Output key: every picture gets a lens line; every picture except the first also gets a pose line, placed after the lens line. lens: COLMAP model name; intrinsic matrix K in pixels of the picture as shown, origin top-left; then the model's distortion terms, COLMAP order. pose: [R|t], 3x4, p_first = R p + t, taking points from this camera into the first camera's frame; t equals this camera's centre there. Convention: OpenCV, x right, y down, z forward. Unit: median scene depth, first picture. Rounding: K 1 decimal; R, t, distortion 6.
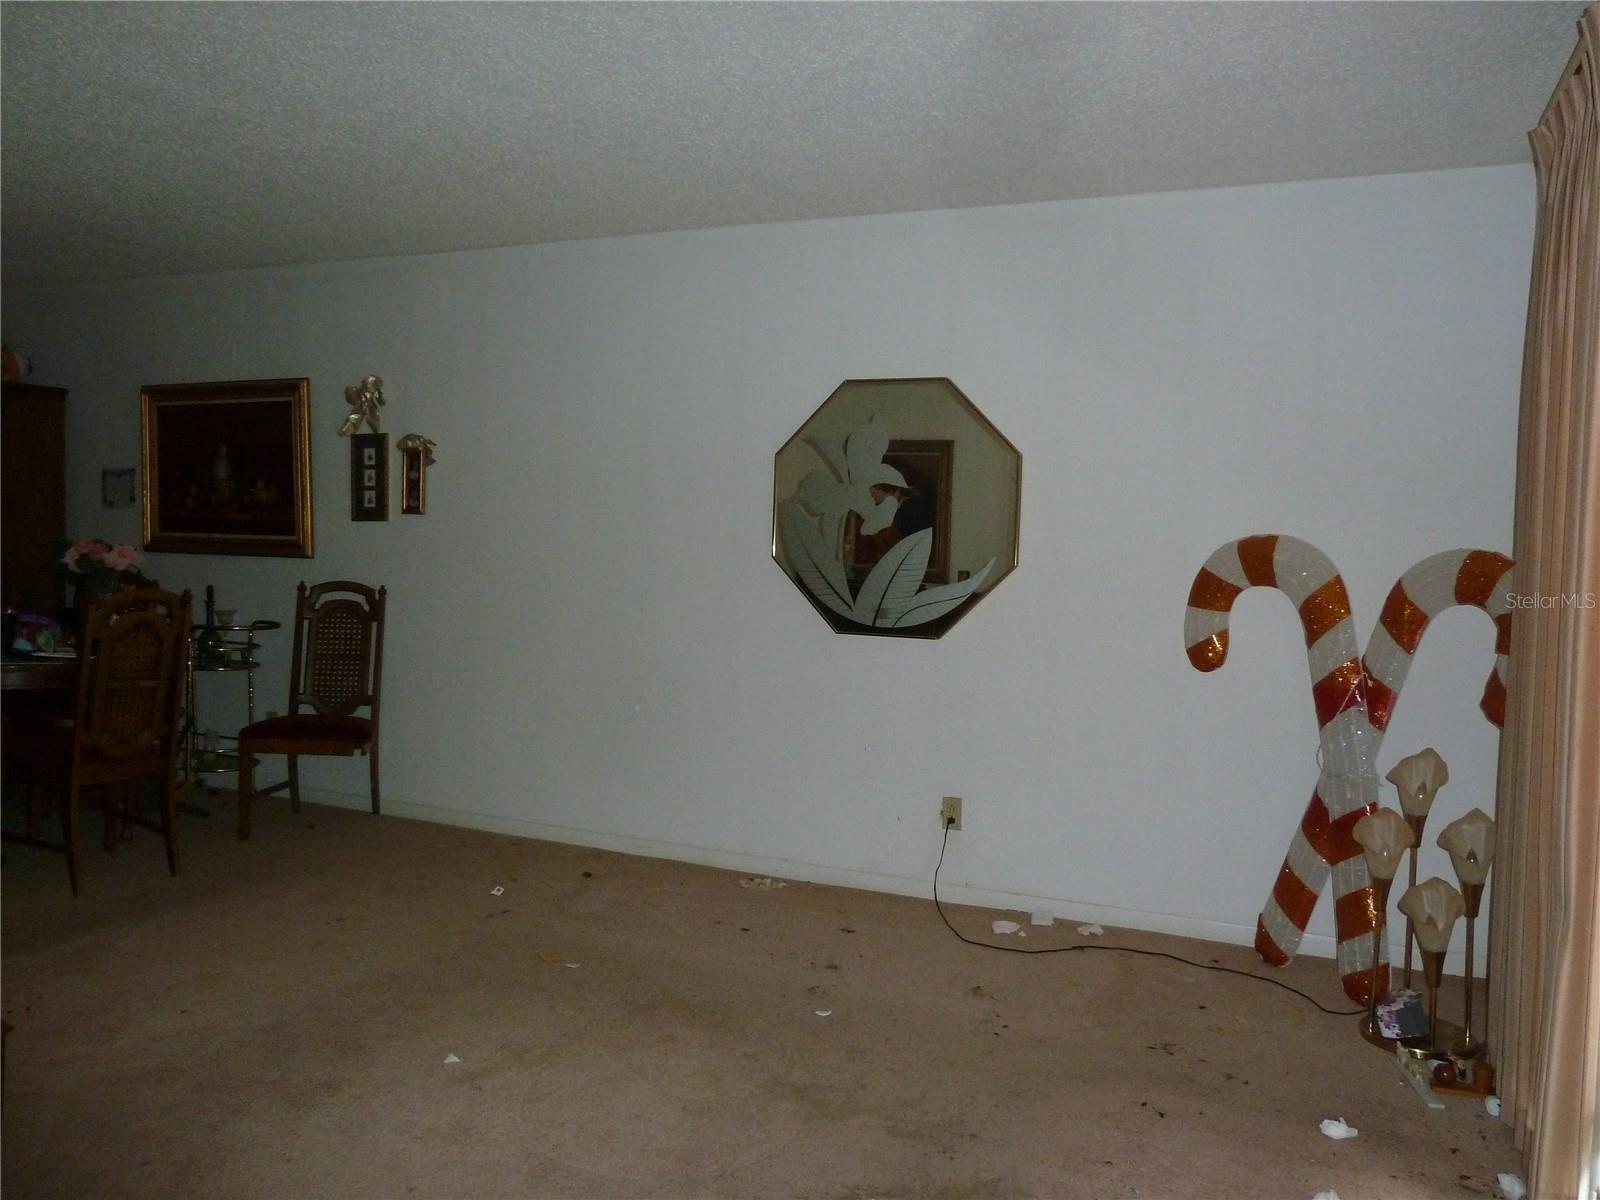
lens RADIAL K [[1189.4, 0, 799.7], [0, 1189.4, 602.2], [0, 0, 1]] dist [-0.040357, 0.008096]
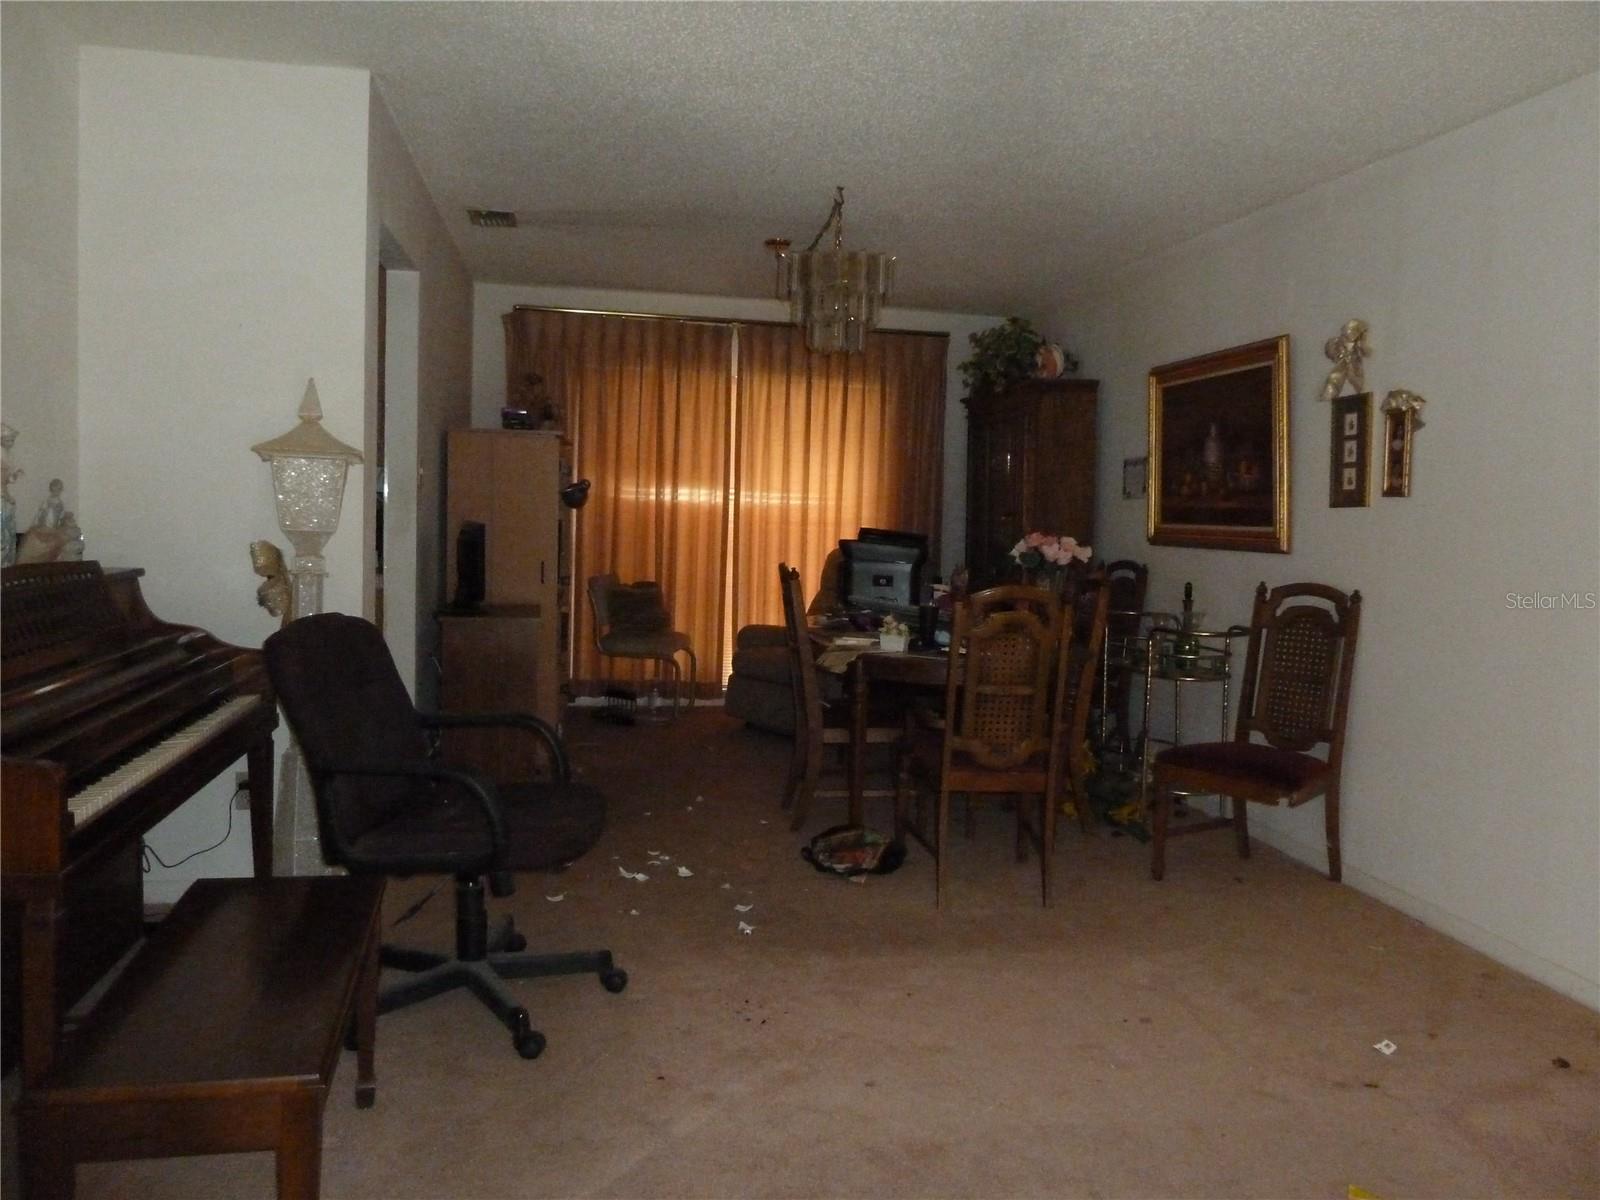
lens RADIAL K [[1189.4, 0, 801.5], [0, 1189.4, 598.7], [0, 0, 1]] dist [-0.040357, 0.008096]
pose [[0.559993, 0.041645, -0.827450, 0.081509], [-0.038606, 0.998963, 0.024150, -0.013235], [0.827598, 0.018420, 0.561019, 0.267027]]
